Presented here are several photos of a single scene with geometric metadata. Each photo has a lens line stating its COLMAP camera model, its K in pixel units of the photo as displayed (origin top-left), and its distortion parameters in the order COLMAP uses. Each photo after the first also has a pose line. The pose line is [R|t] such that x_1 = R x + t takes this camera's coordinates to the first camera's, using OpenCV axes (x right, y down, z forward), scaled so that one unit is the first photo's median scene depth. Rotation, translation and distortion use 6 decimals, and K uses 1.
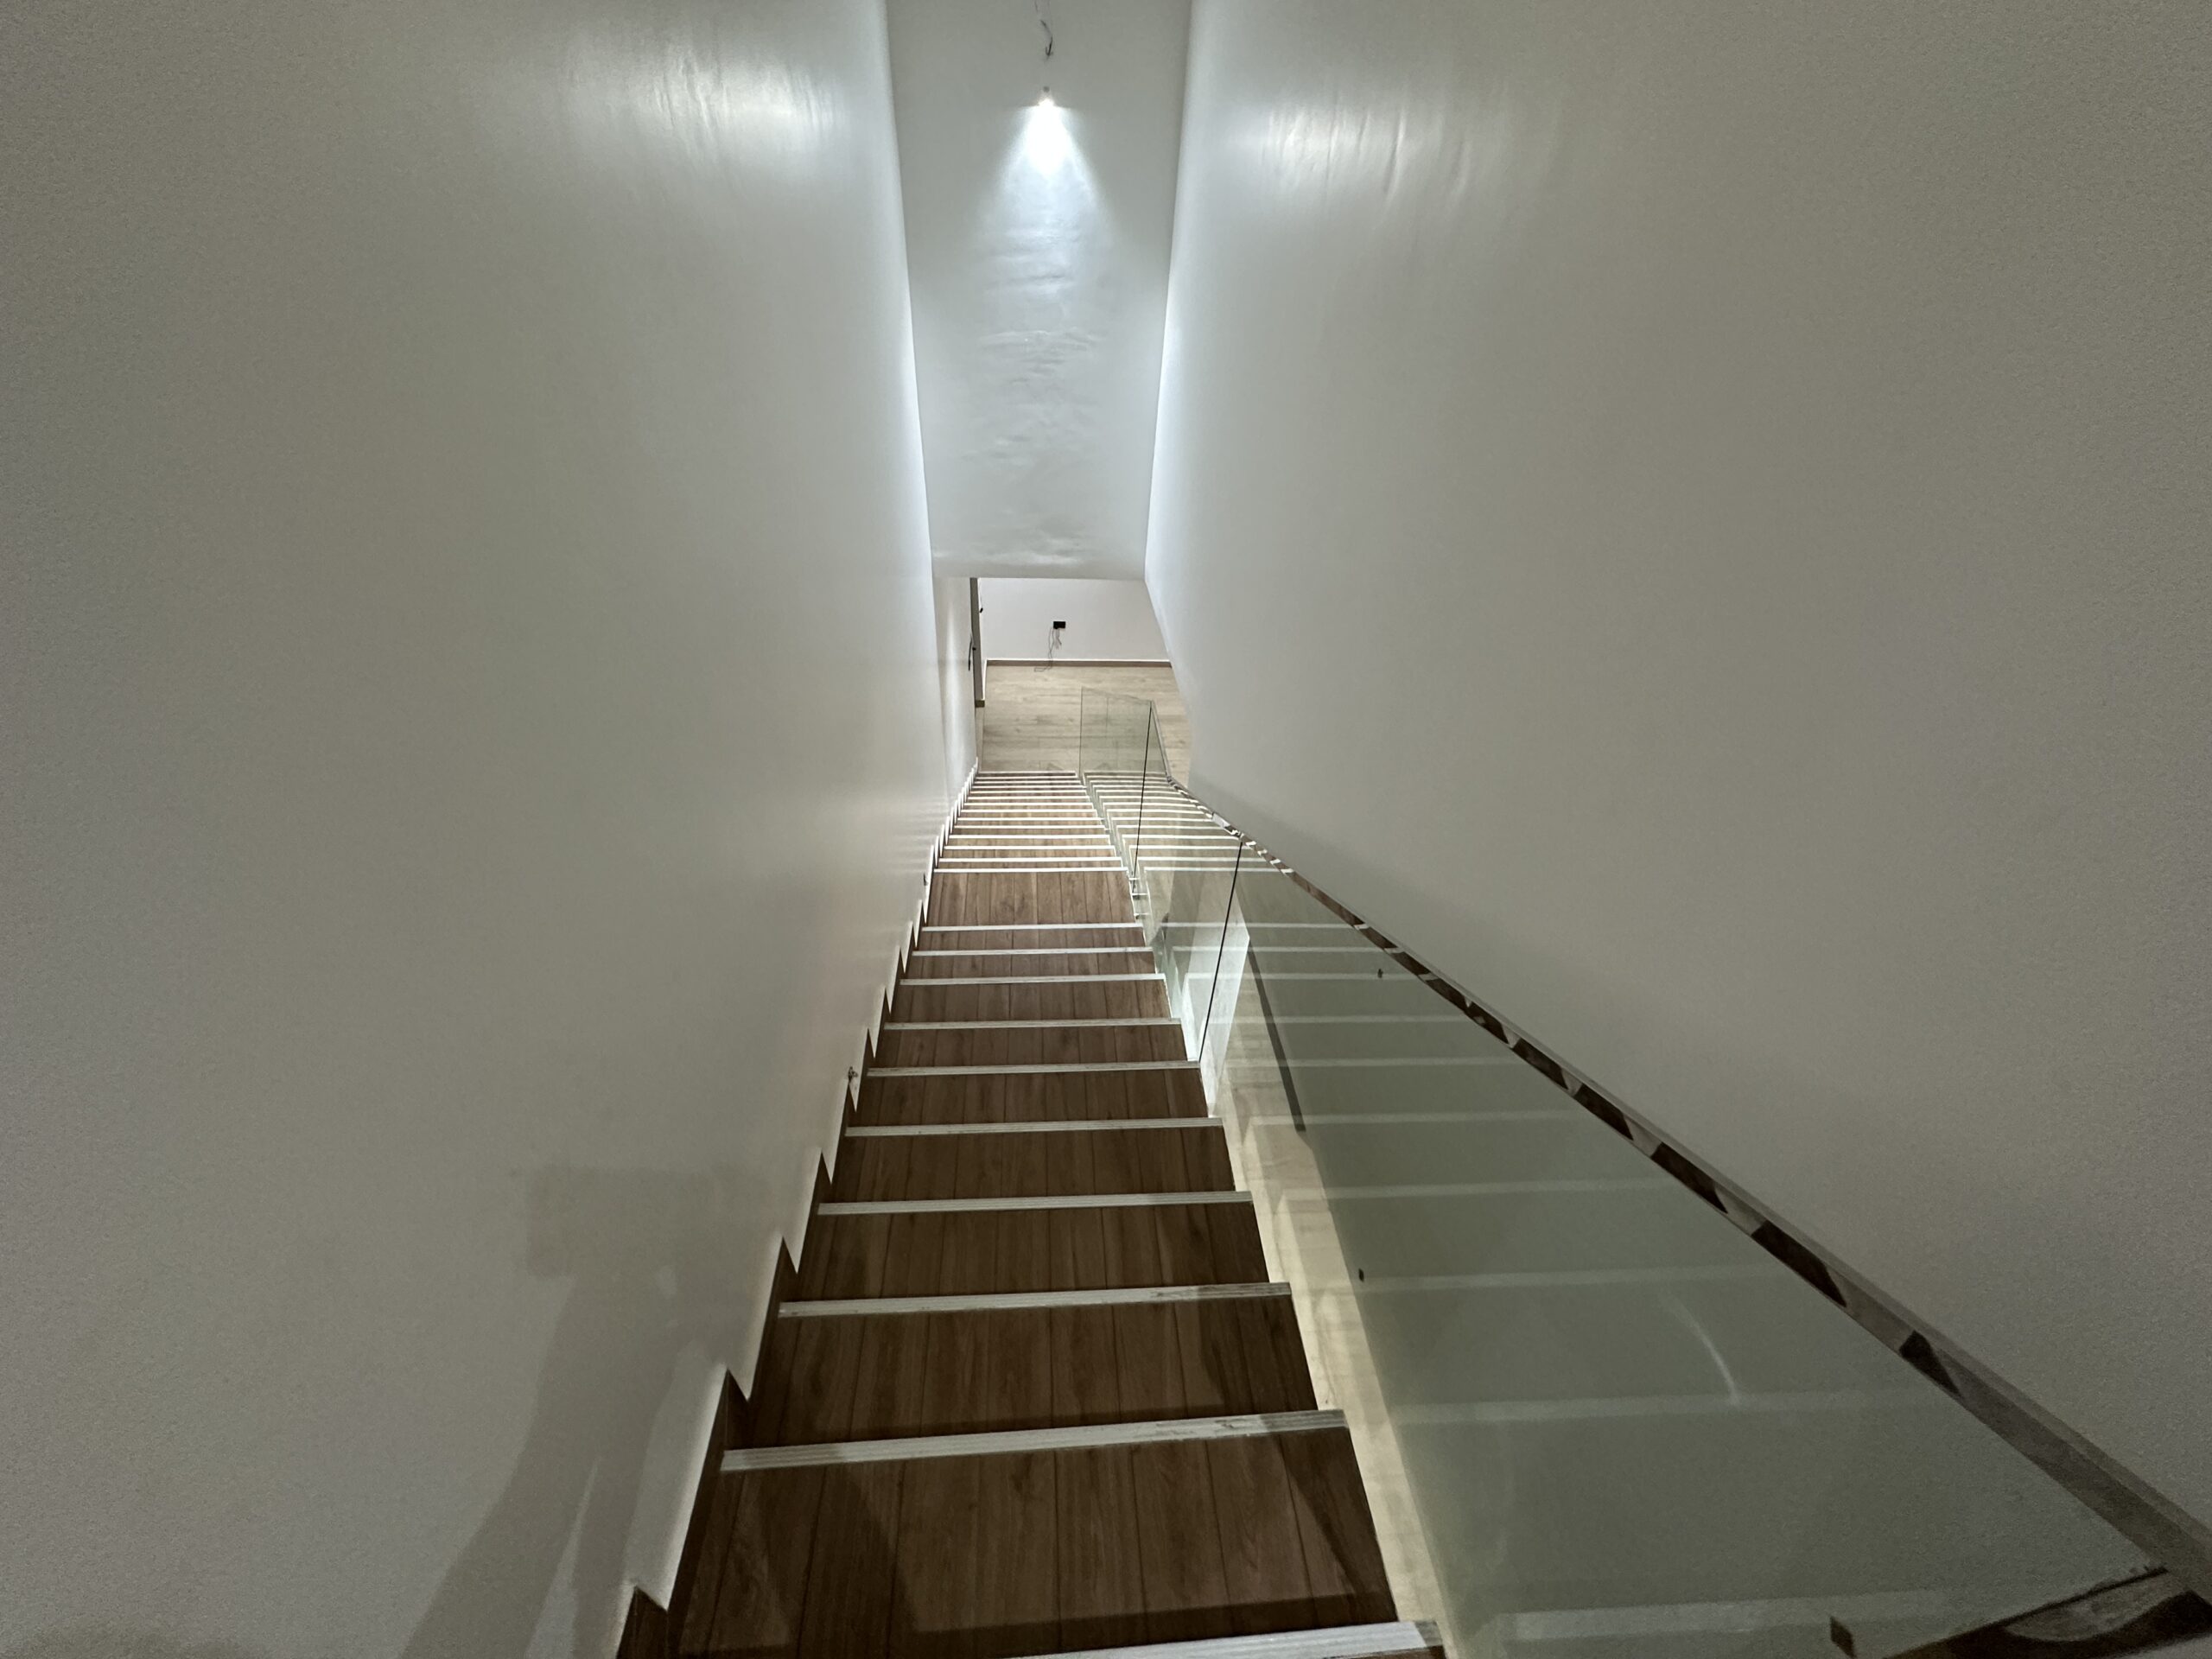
lens RADIAL K [[888.2, 0, 1105.7], [0, 888.2, 831.2], [0, 0, 1]] dist [-0.001660, 0.000543]
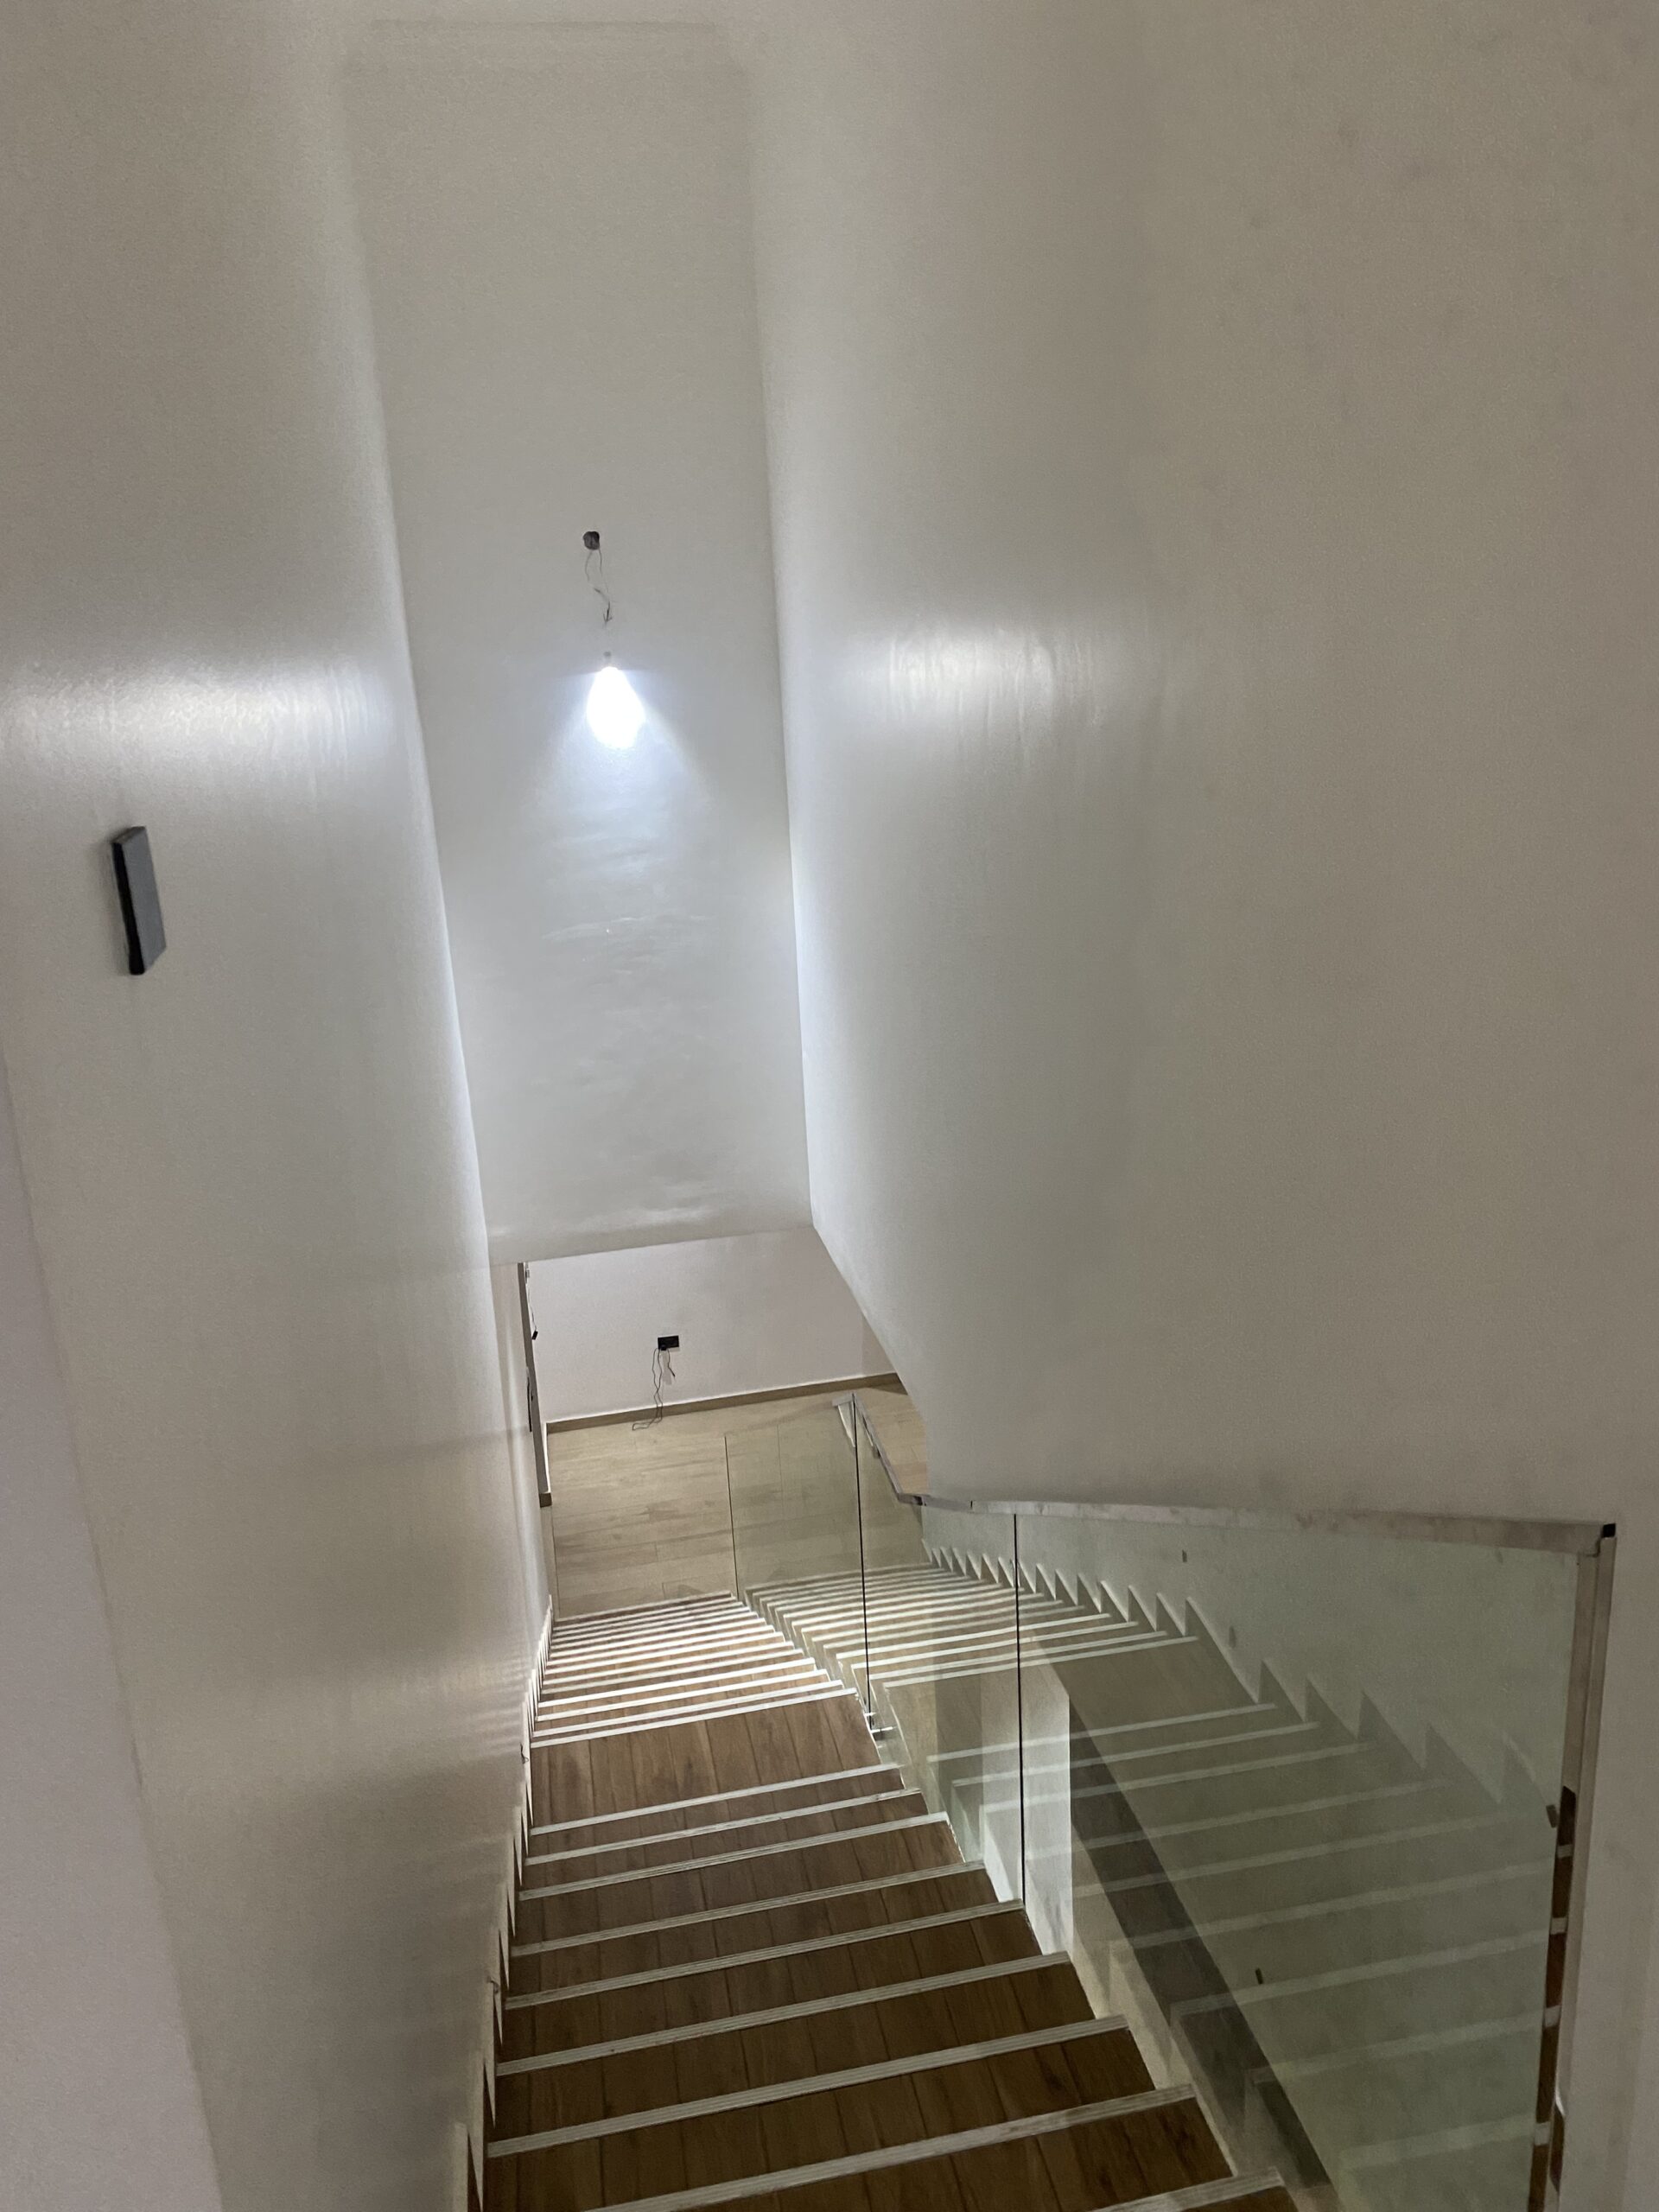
lens RADIAL K [[1706.0, 0, 833.9], [0, 1706.0, 1074.6], [0, 0, 1]] dist [0.104713, 0.000722]
pose [[0.988175, -0.129056, 0.082798, -0.036494], [0.150920, 0.914051, -0.376476, 0.111103], [-0.027095, 0.384520, 0.922719, -0.254275]]
